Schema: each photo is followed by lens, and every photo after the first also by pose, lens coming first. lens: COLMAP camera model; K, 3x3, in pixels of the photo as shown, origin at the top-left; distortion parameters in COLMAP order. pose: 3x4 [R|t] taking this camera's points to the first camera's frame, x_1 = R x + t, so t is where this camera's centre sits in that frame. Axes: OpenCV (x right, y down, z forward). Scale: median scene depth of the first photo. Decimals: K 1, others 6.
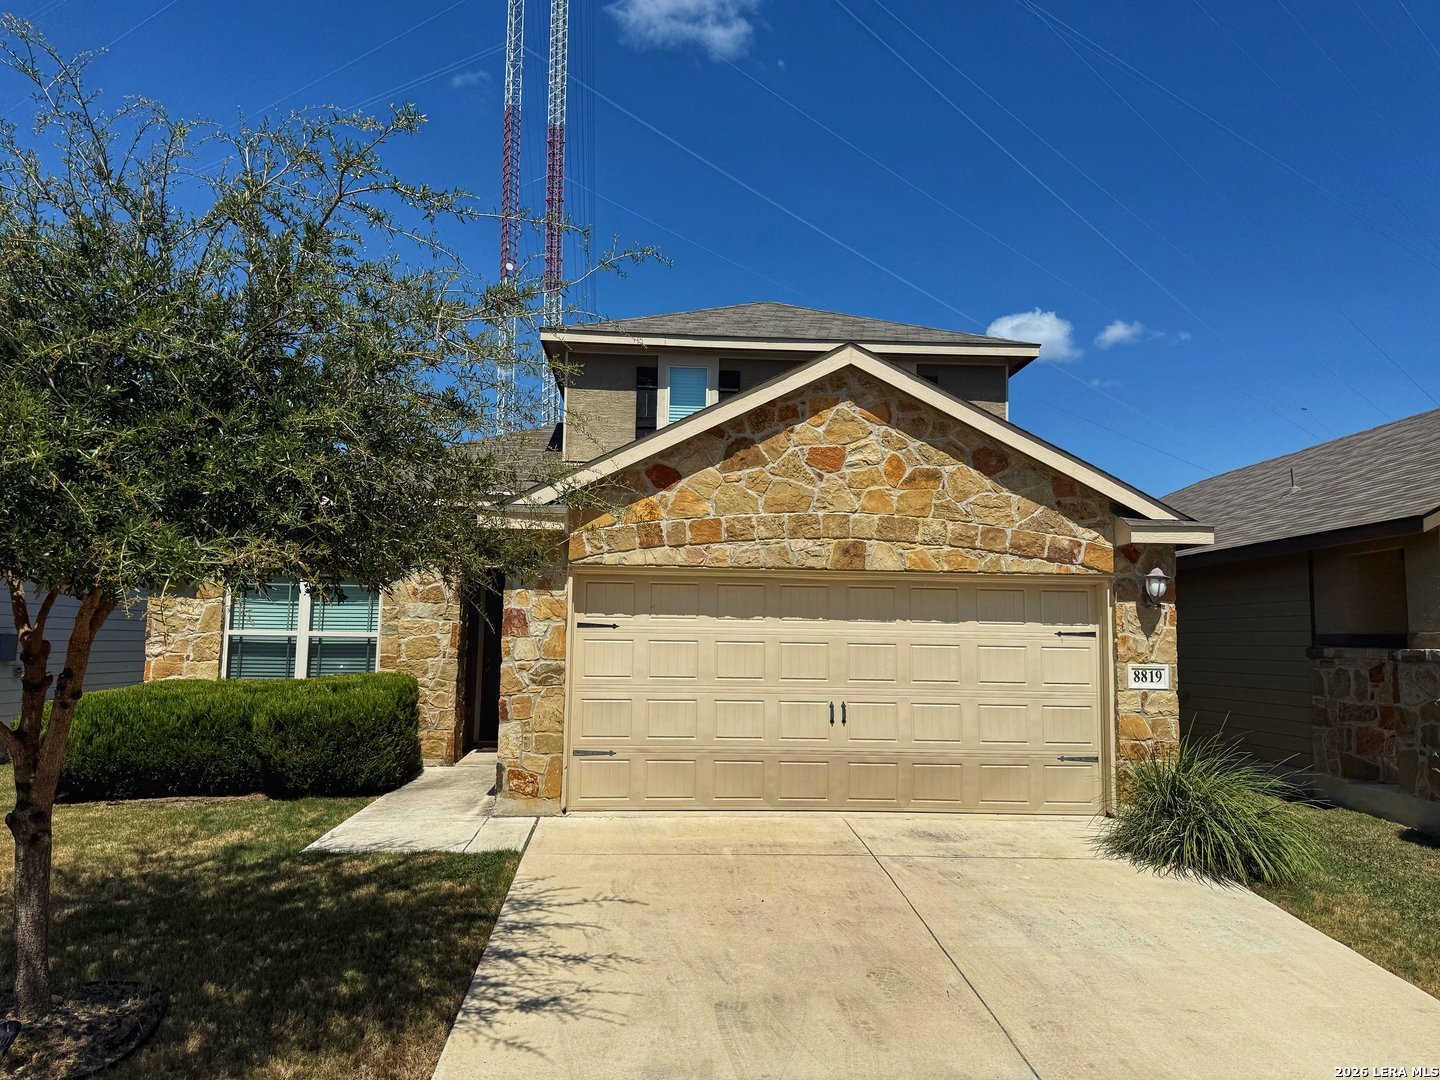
lens RADIAL K [[1120.8, 0, 743.0], [0, 1120.8, 534.2], [0, 0, 1]] dist [0.169687, -0.338019]
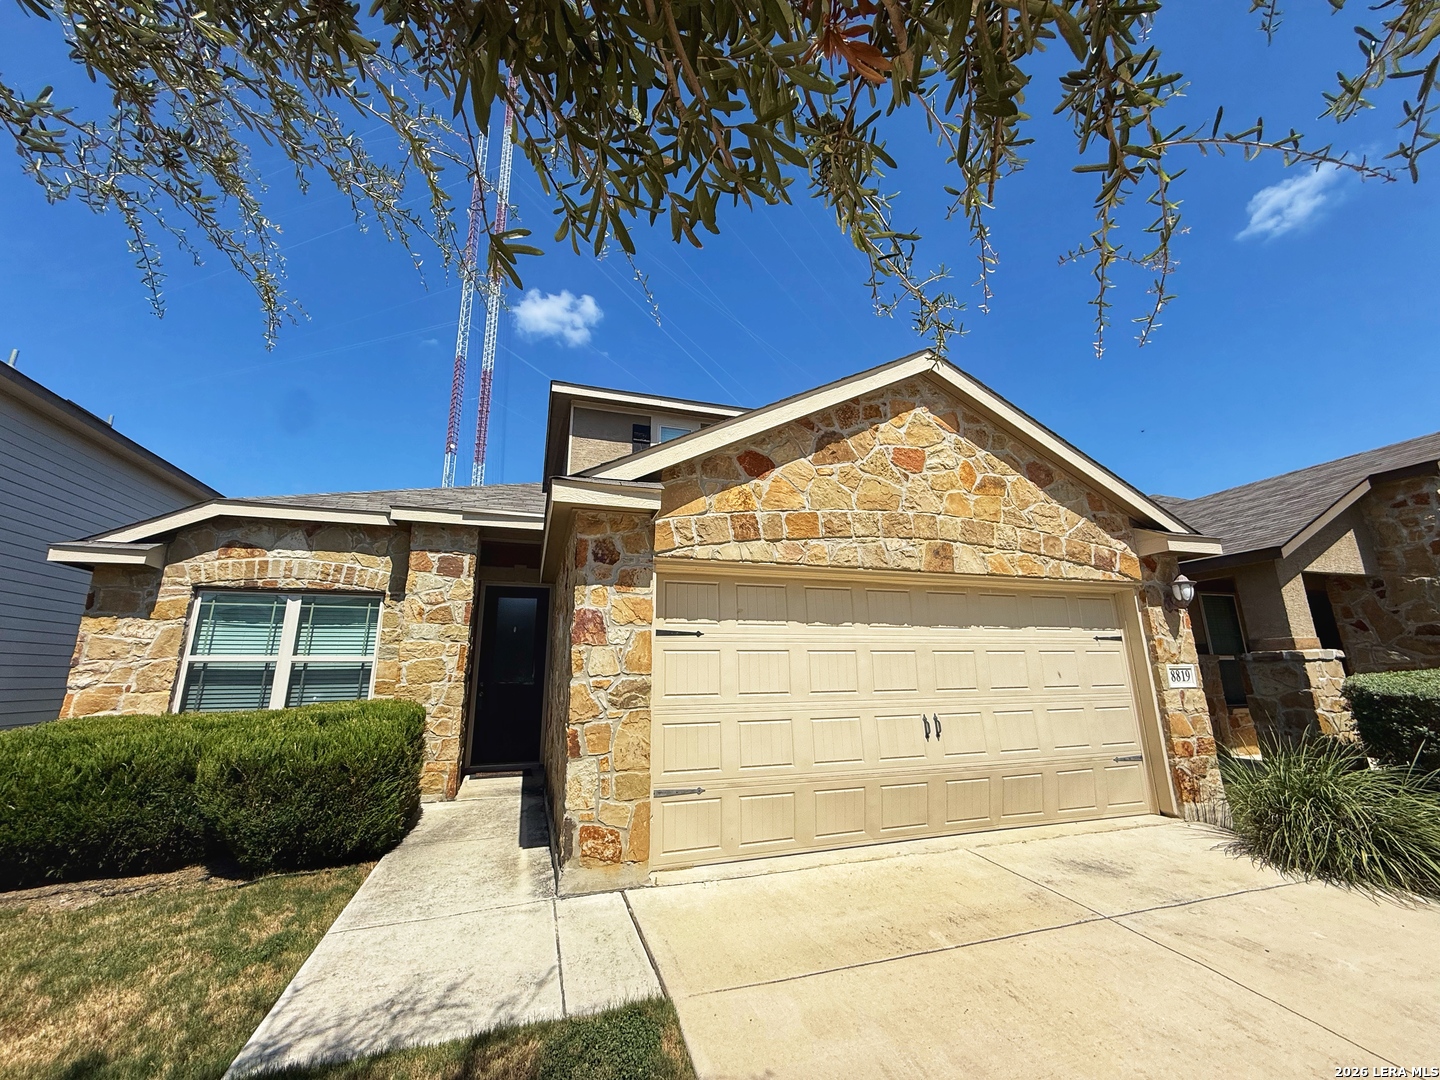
lens RADIAL K [[575.8, 0, 714.7], [0, 575.8, 538.6], [0, 0, 1]] dist [0.000132, 0.000241]
pose [[0.966556, 0.034606, 0.254110, -0.215582], [0.001421, 0.990116, -0.140245, 0.071350], [-0.256452, 0.135916, 0.956953, 0.569521]]
